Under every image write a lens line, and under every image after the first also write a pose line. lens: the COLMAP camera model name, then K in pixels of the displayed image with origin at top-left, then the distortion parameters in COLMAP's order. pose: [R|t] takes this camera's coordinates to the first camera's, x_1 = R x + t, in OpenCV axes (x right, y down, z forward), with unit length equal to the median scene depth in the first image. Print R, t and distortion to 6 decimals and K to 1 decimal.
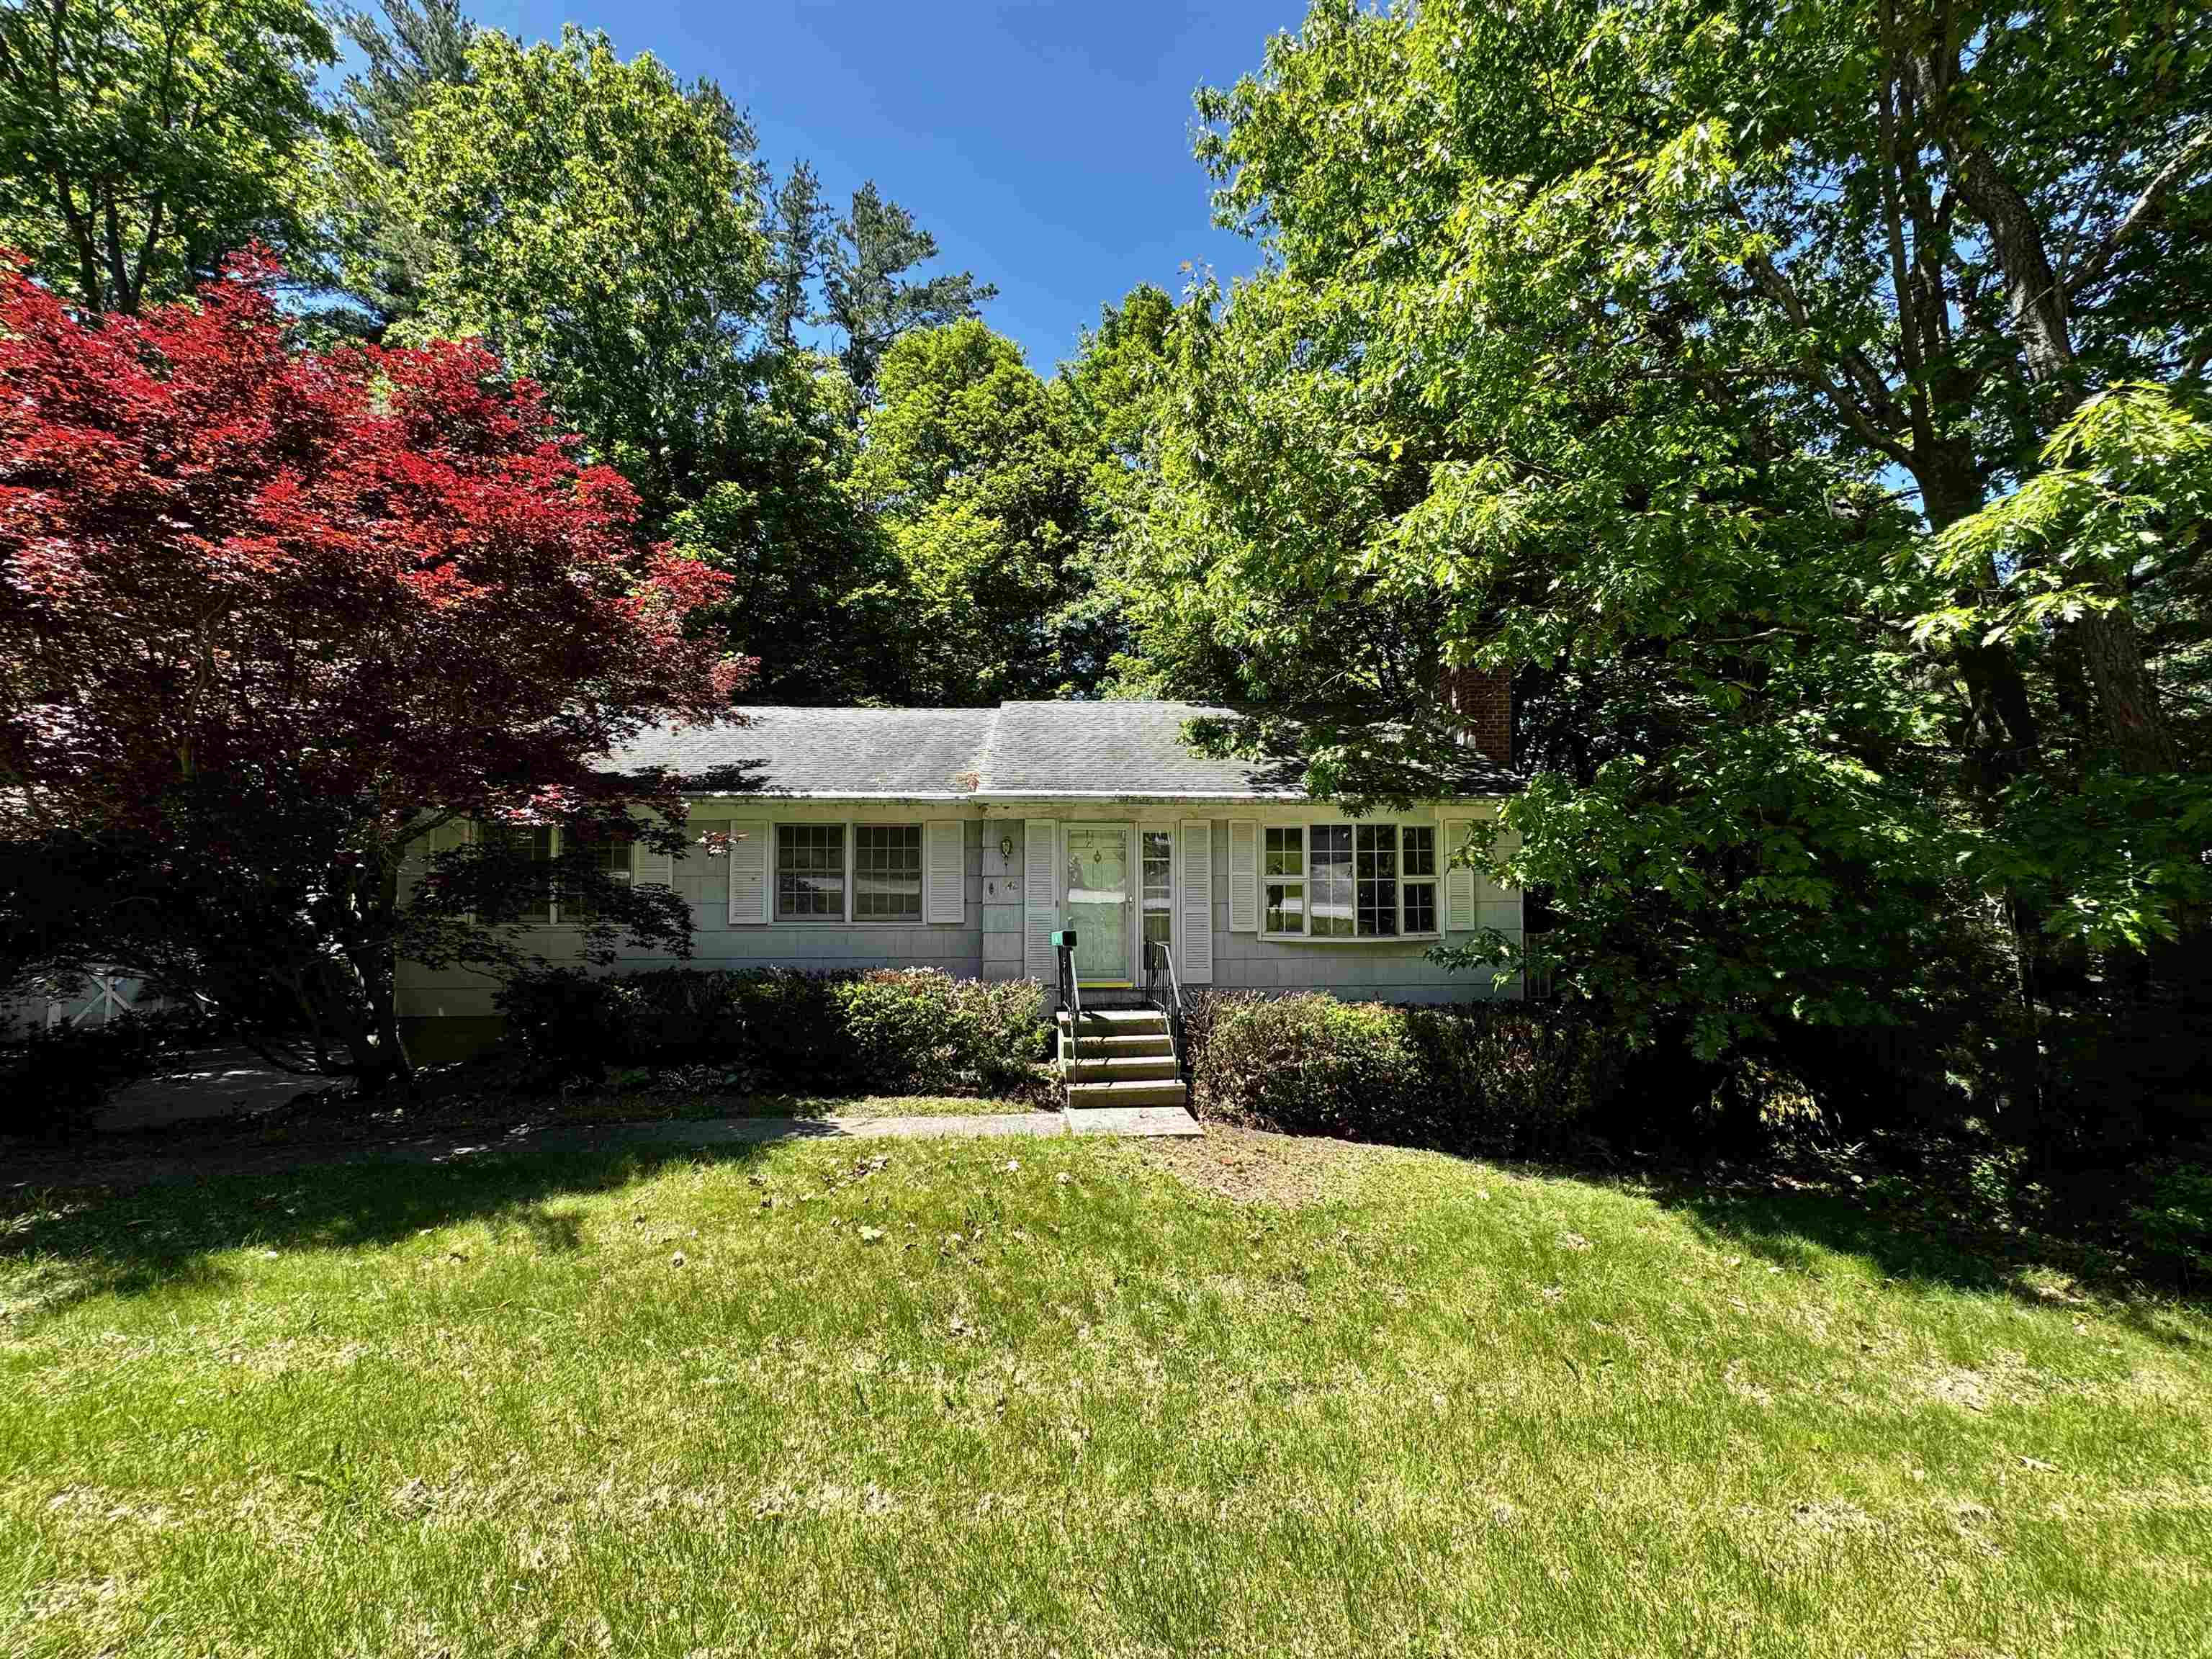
lens RADIAL K [[882.3, 0, 1101.5], [0, 882.3, 827.2], [0, 0, 1]] dist [-0.001900, 0.000188]
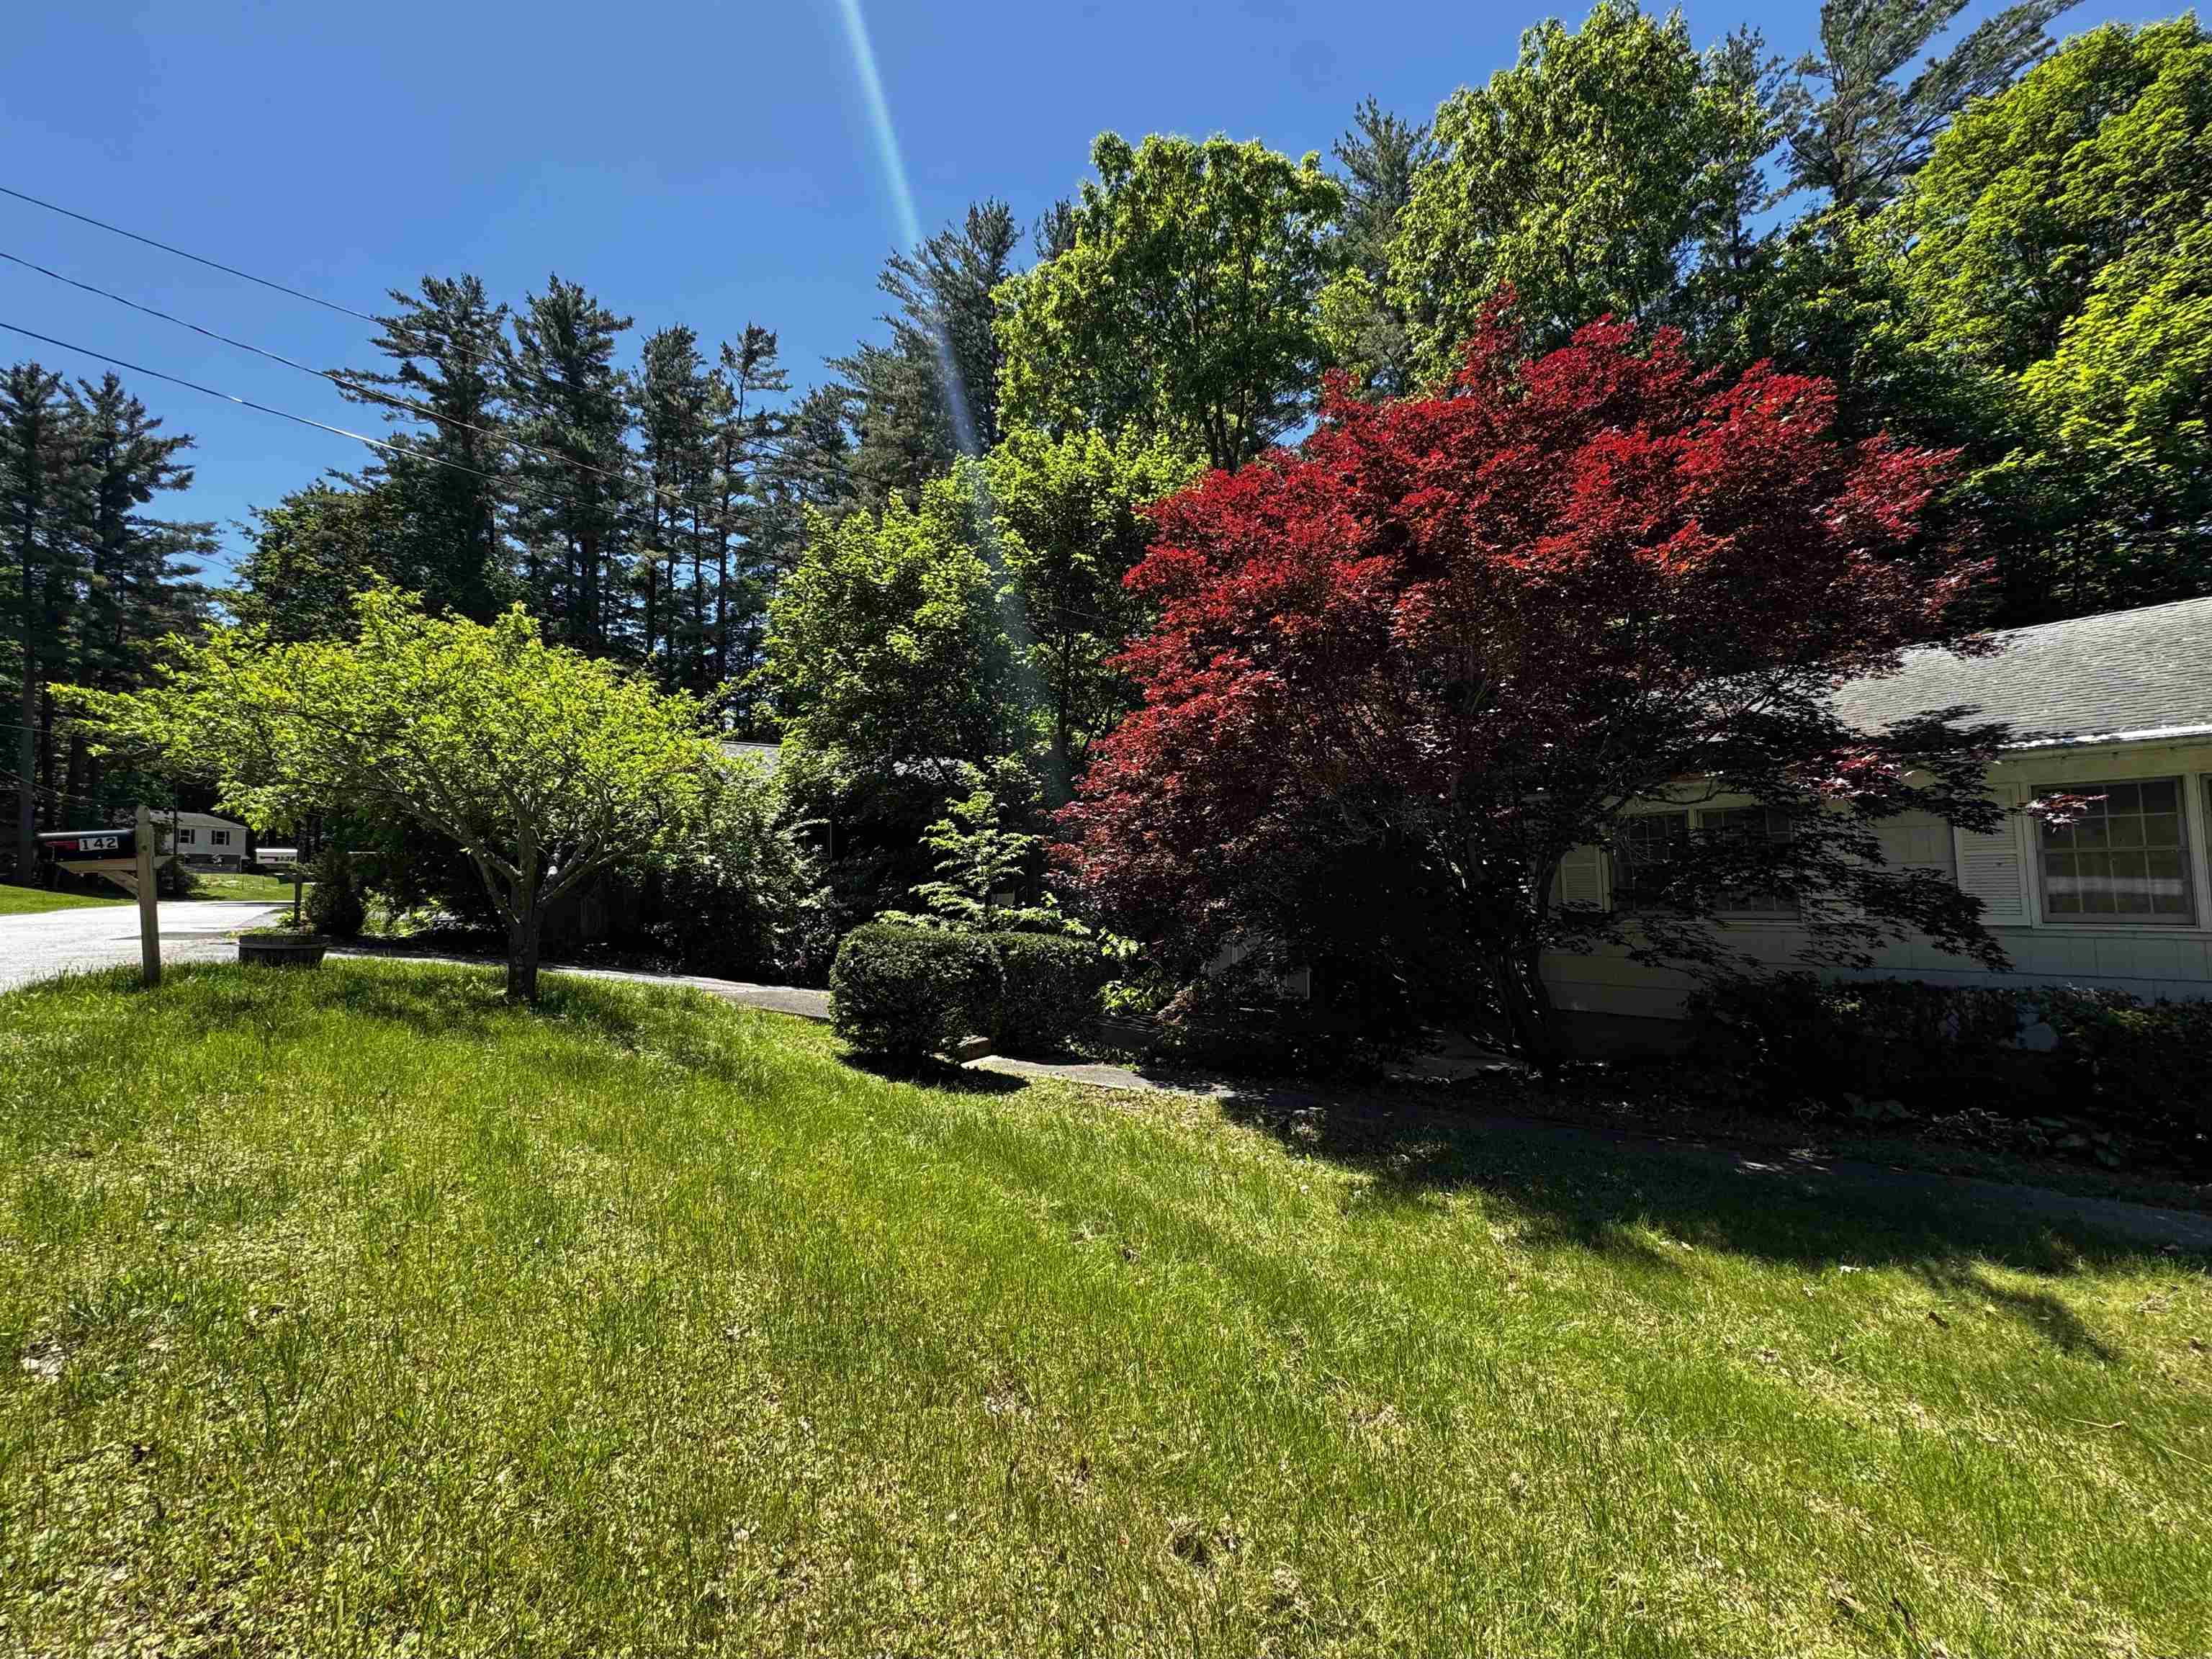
lens RADIAL K [[900.4, 0, 1098.4], [0, 900.4, 828.8], [0, 0, 1]] dist [-0.003825, -0.000308]
pose [[0.587236, -0.064424, -0.806848, -0.280646], [0.059185, 0.997577, -0.036578, 0.015123], [0.807249, -0.026273, 0.589626, -0.051555]]
